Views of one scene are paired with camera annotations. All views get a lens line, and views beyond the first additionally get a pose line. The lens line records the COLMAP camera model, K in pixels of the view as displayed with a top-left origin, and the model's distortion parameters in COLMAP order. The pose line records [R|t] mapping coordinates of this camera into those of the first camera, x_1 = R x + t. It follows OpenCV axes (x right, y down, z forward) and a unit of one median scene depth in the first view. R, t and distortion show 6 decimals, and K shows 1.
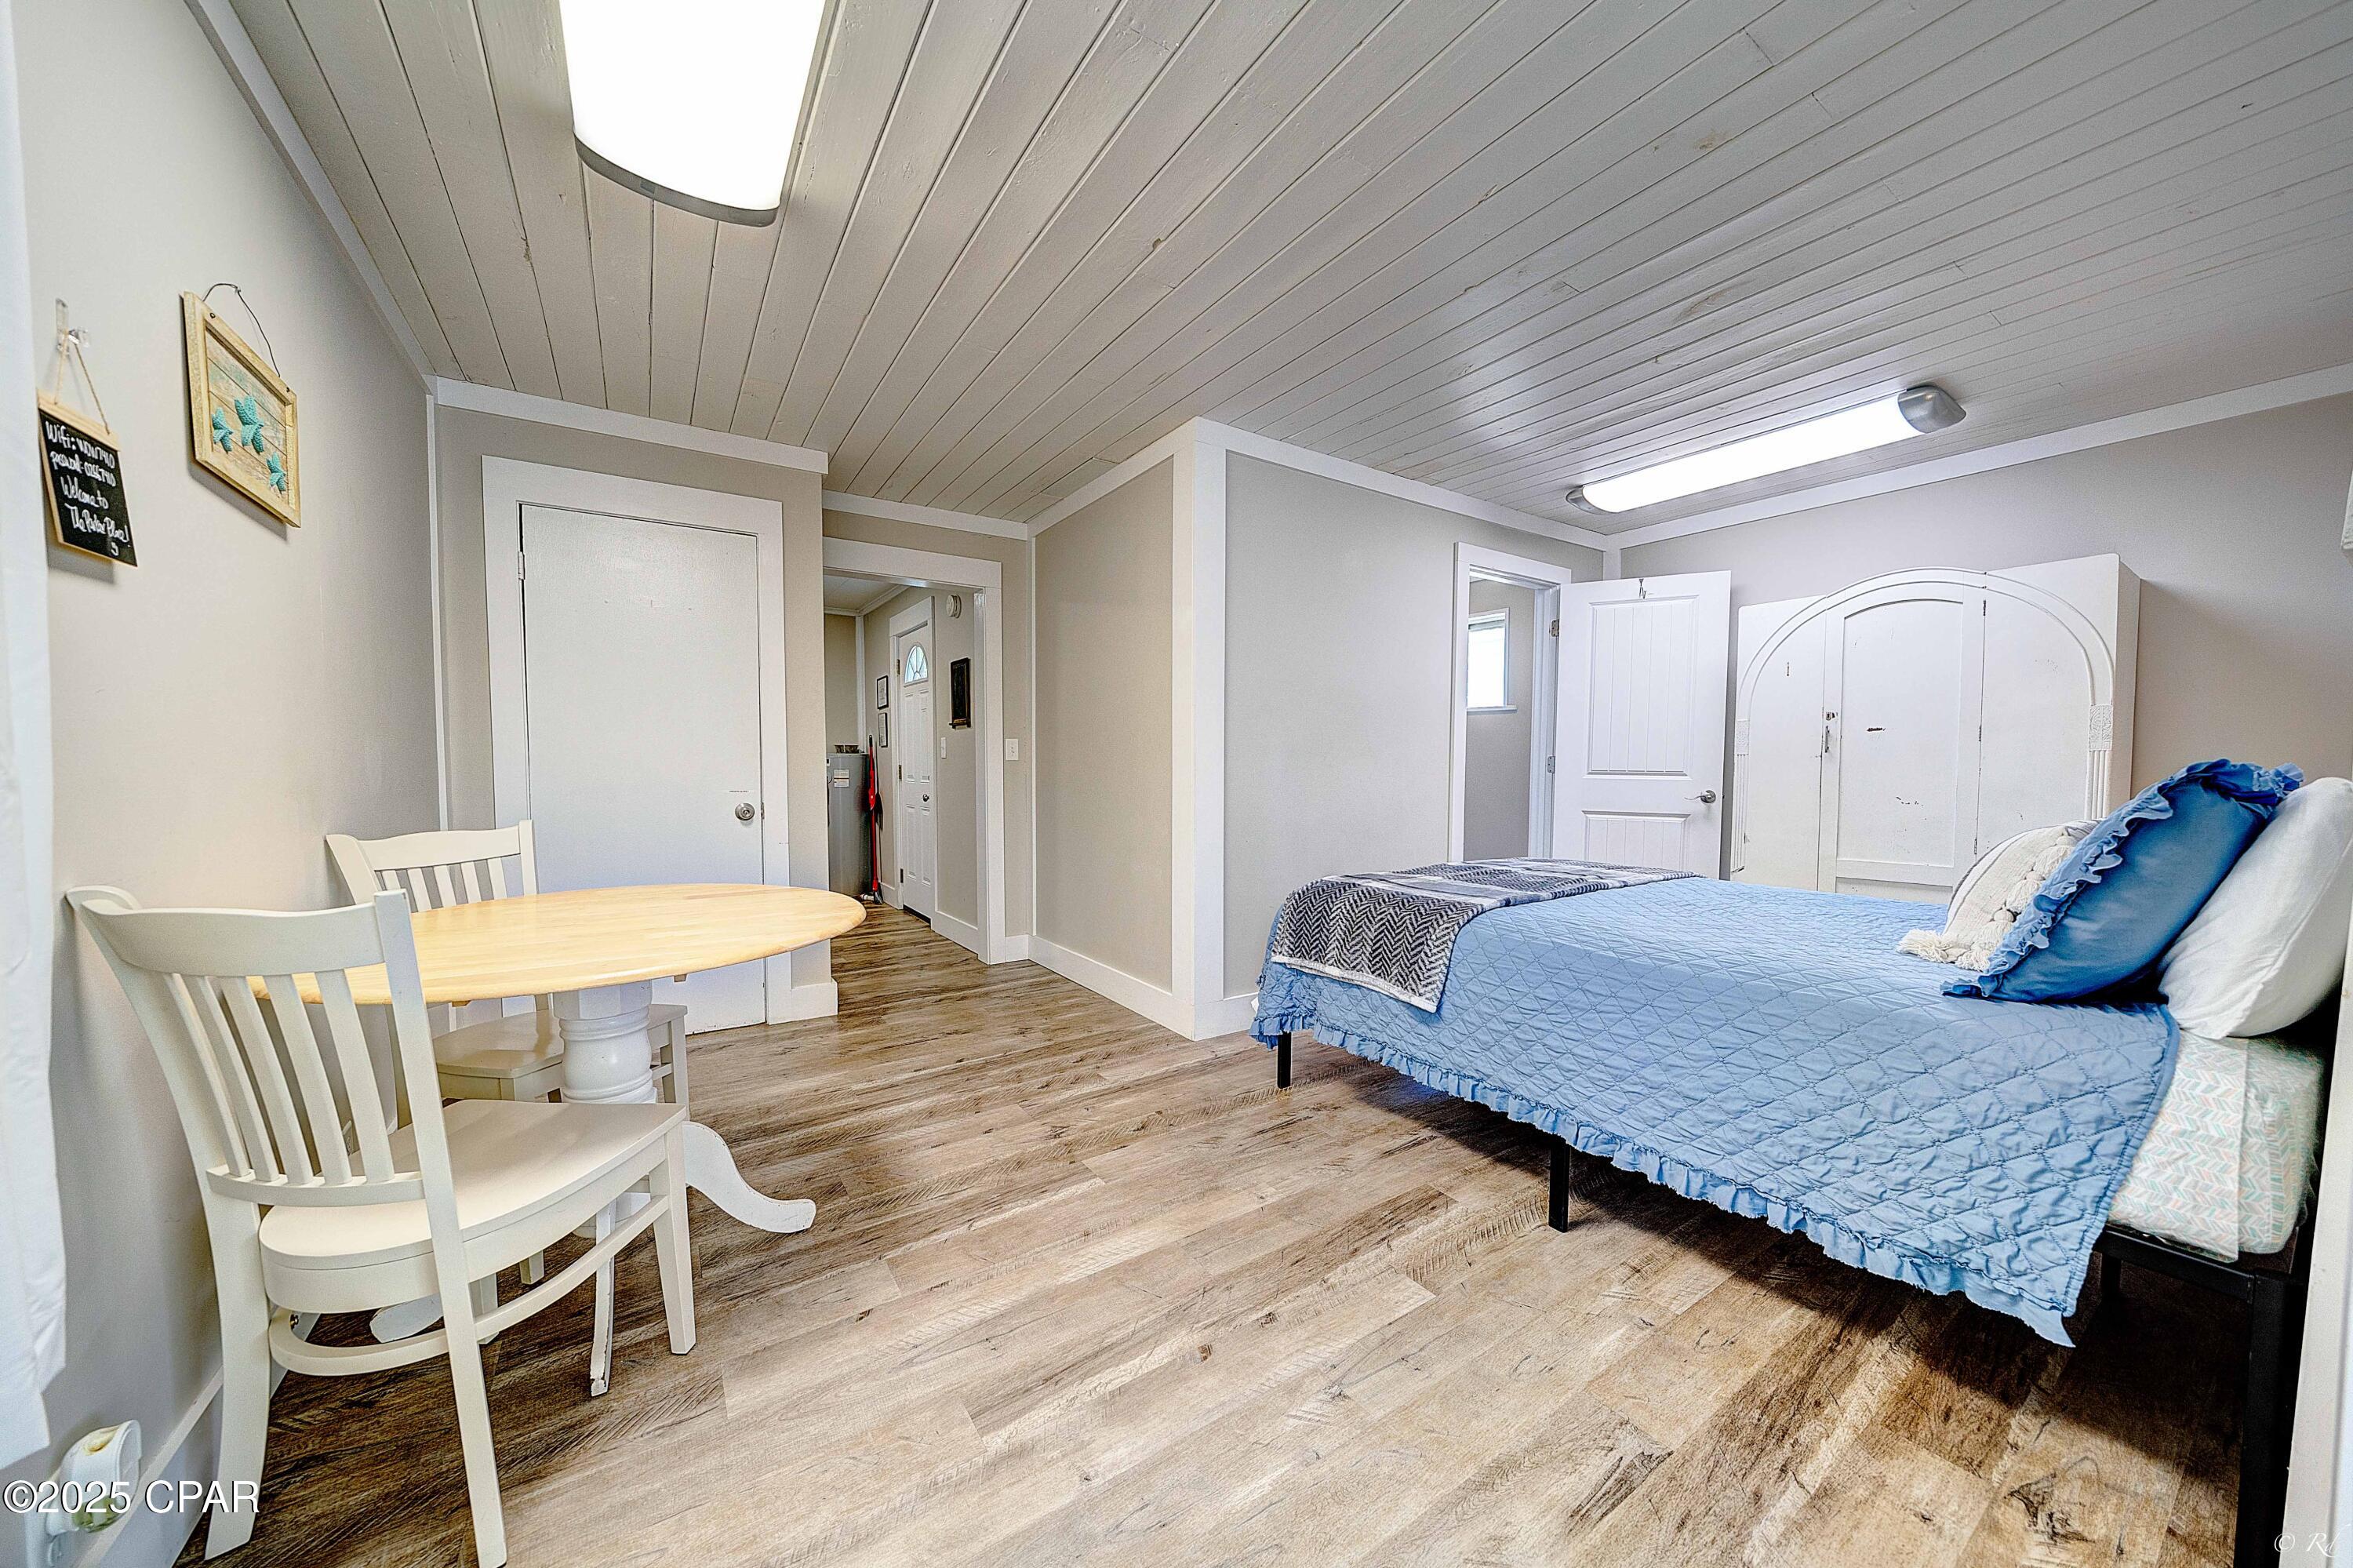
lens RADIAL K [[821.0, 0, 1171.4], [0, 821.0, 798.5], [0, 0, 1]] dist [-0.011255, -0.000073]
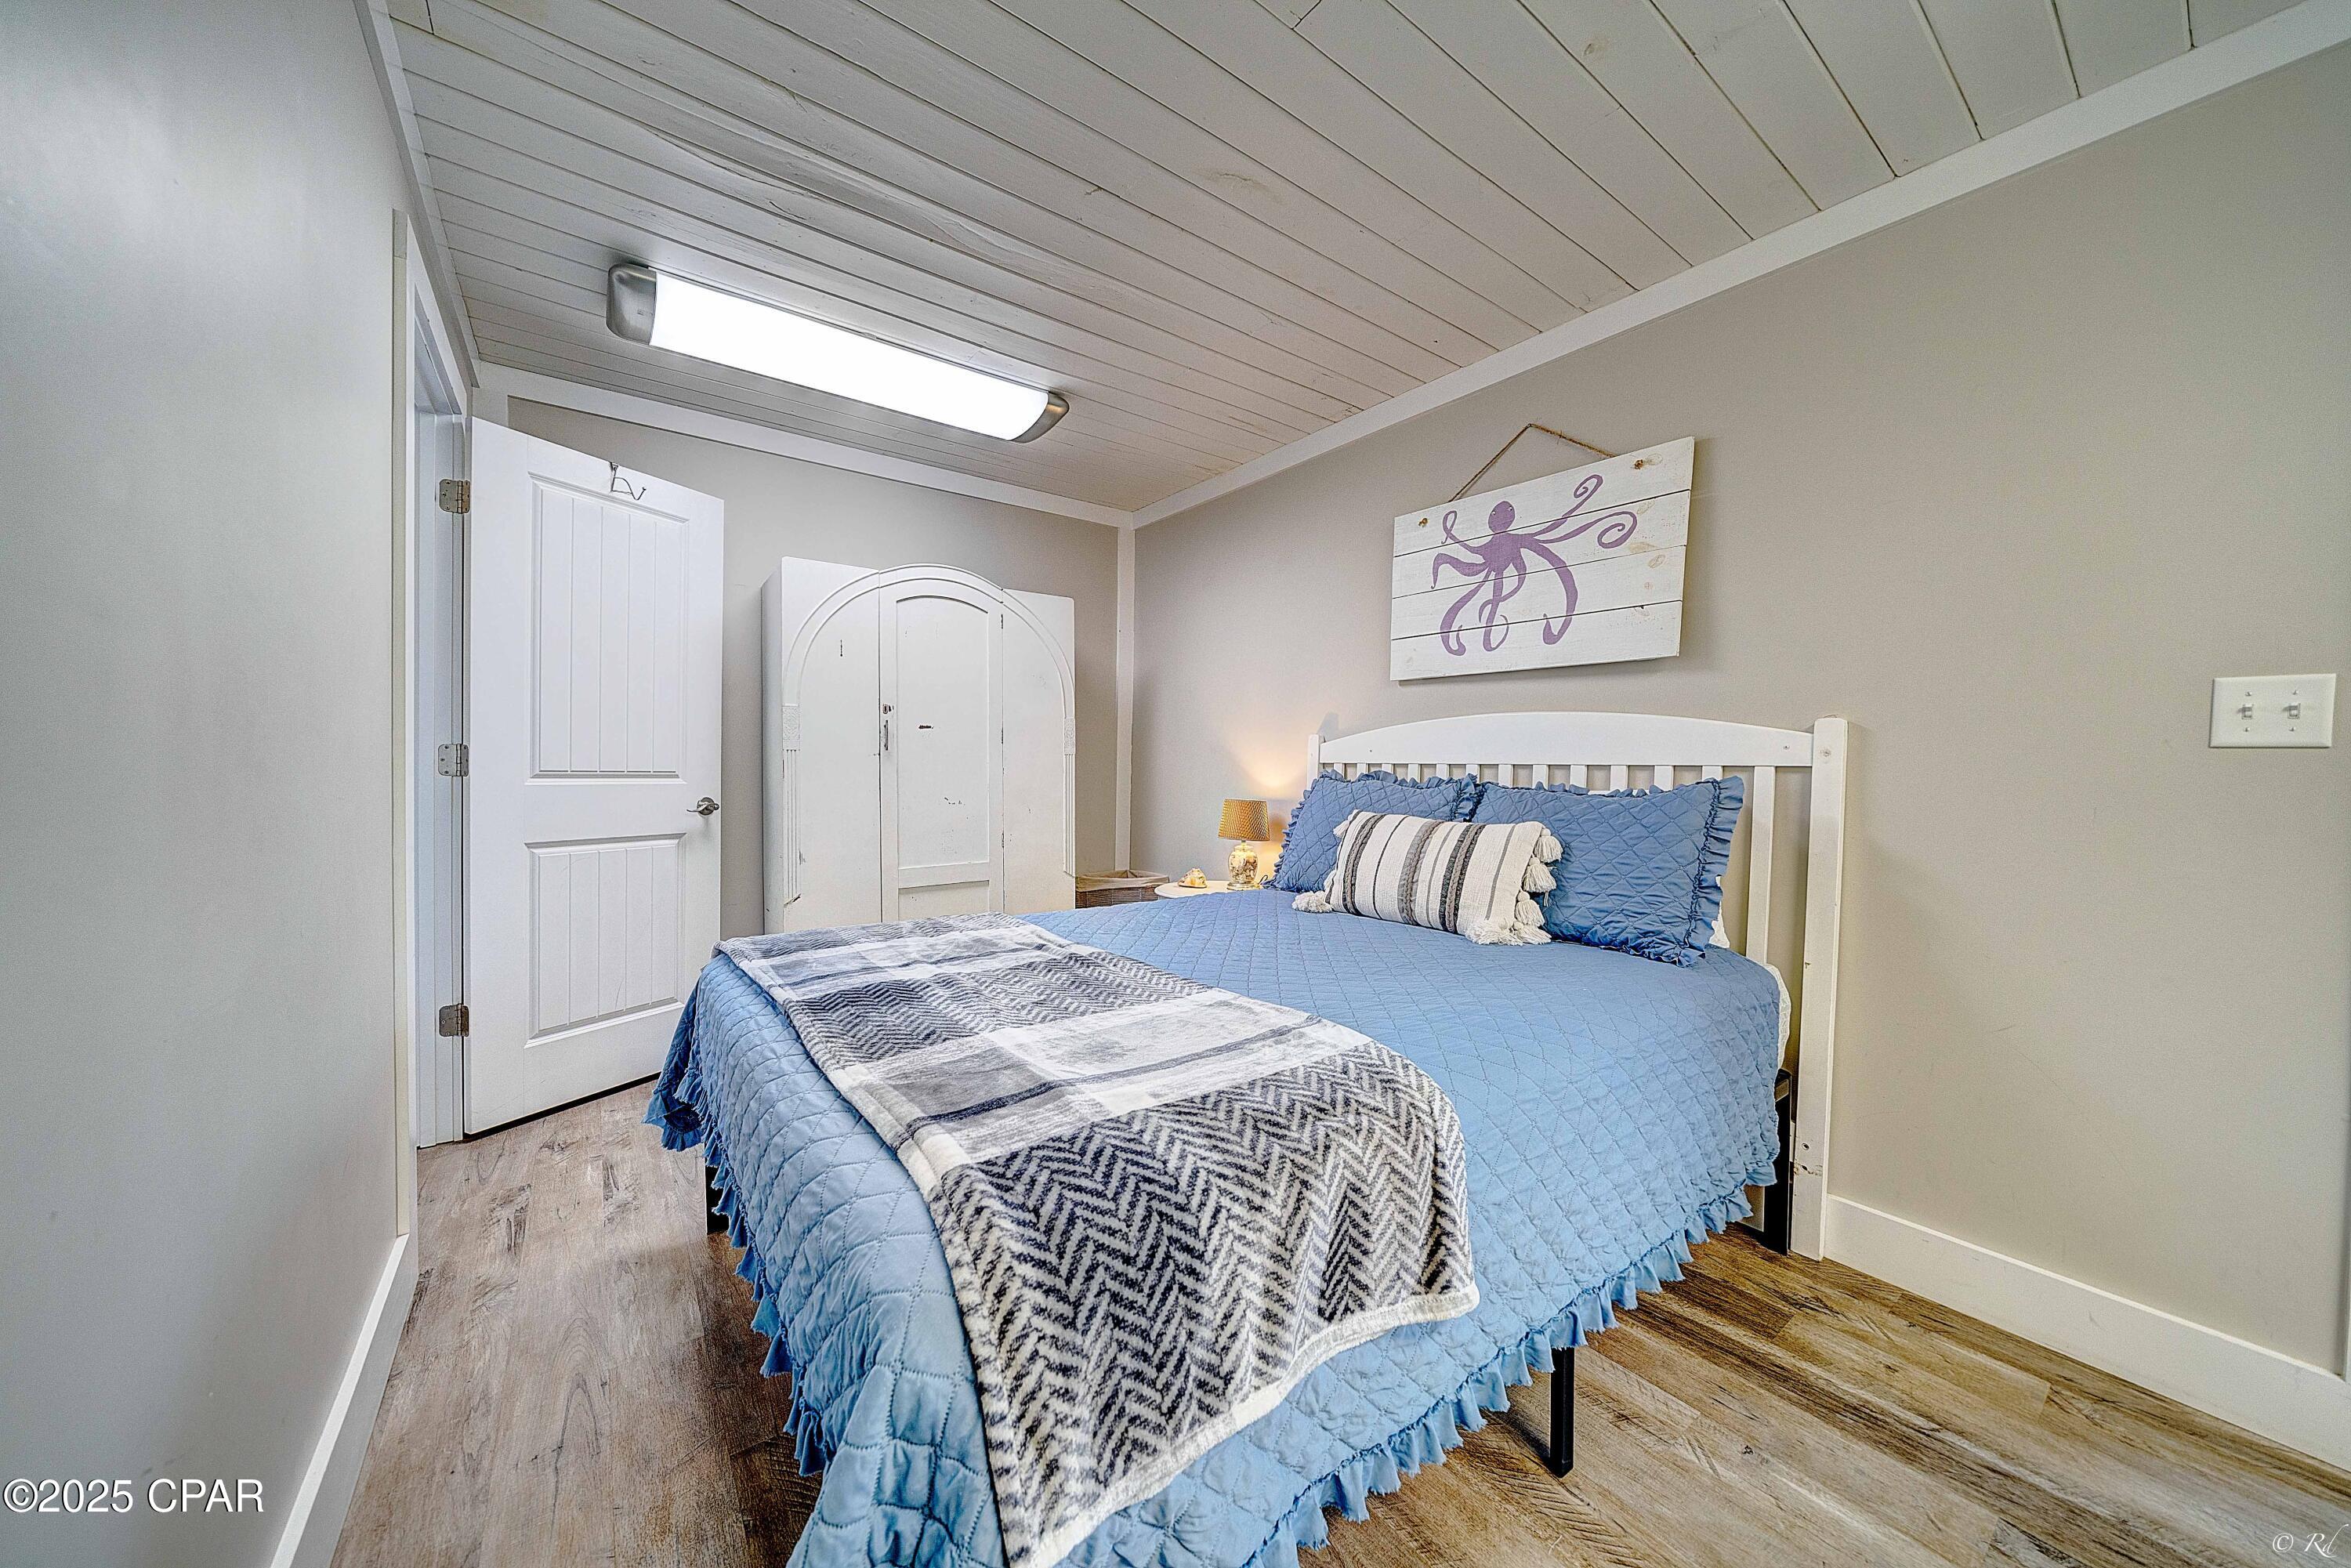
lens RADIAL K [[803.9, 0, 1165.4], [0, 803.9, 782.6], [0, 0, 1]] dist [-0.006332, -0.000018]
pose [[-0.046783, -0.029955, 0.998456, -0.148621], [0.029006, 0.999088, 0.031333, -0.069012], [-0.998484, 0.030427, -0.045872, 1.274358]]
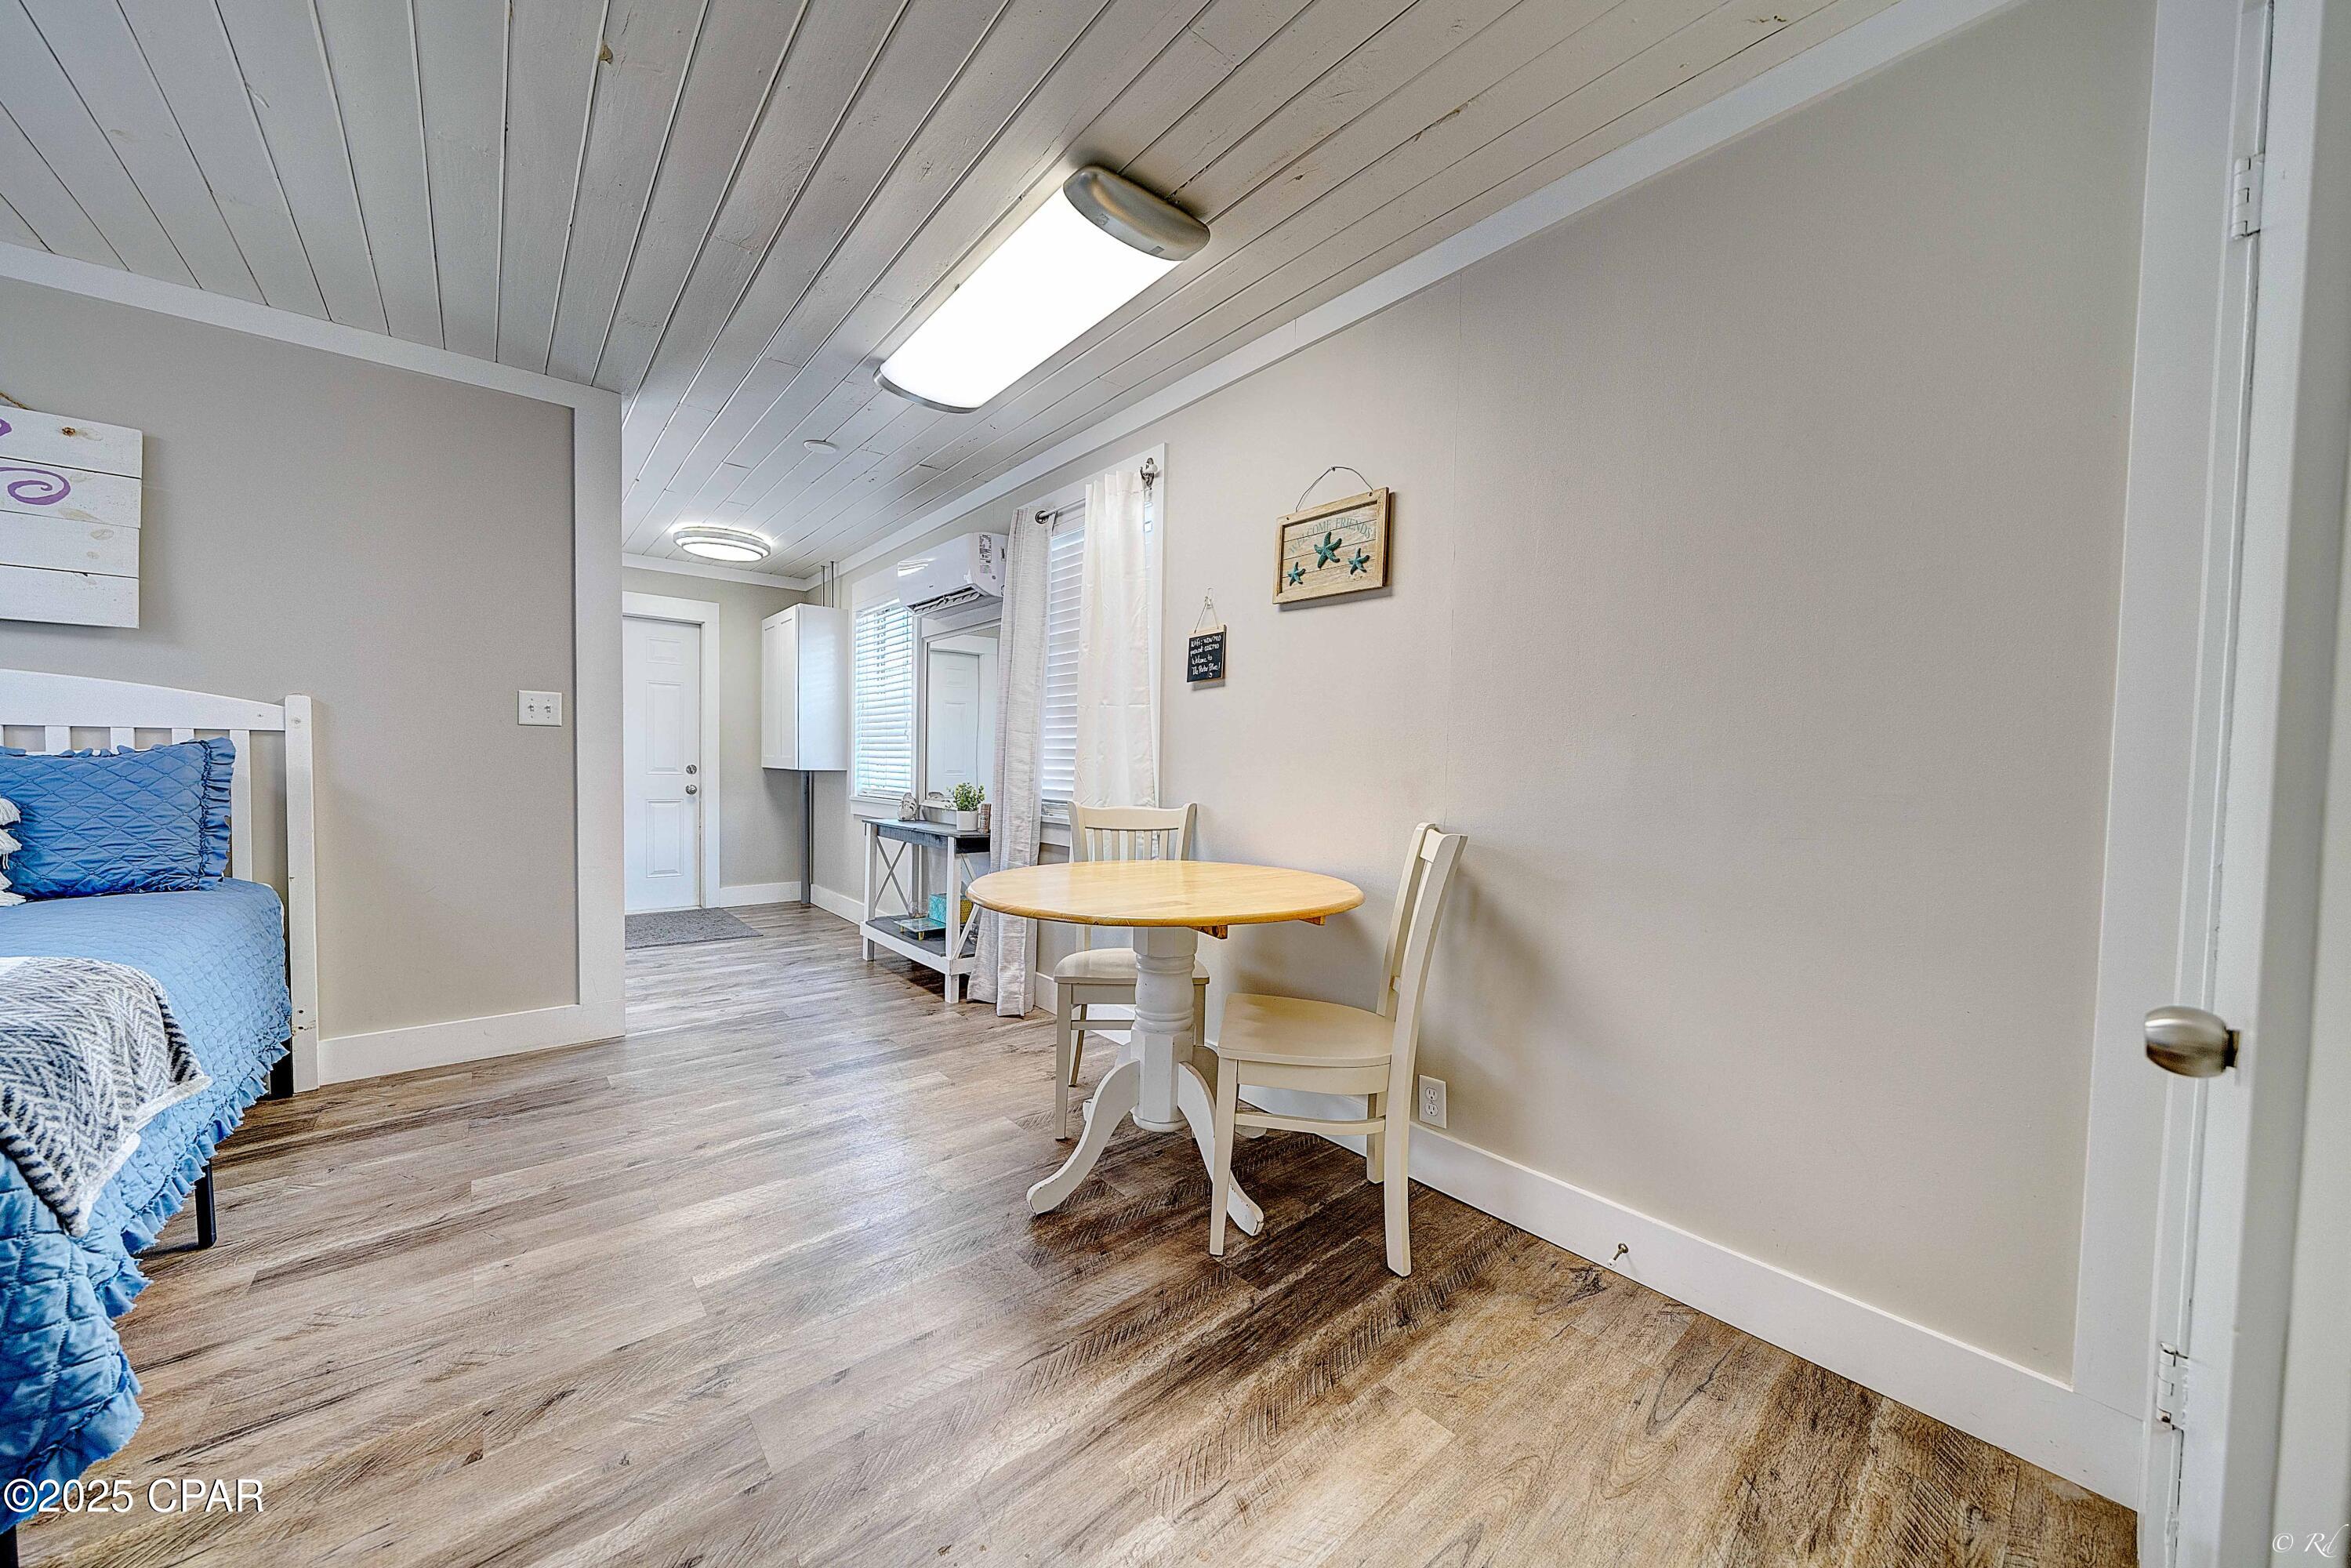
lens RADIAL K [[804.0, 0, 1165.4], [0, 804.0, 782.6], [0, 0, 1]] dist [-0.006332, -0.000018]
pose [[-0.991743, -0.014453, -0.127423, -0.452093], [-0.023778, 0.997124, 0.071967, -0.078534], [0.126016, 0.074403, -0.989234, 1.885566]]
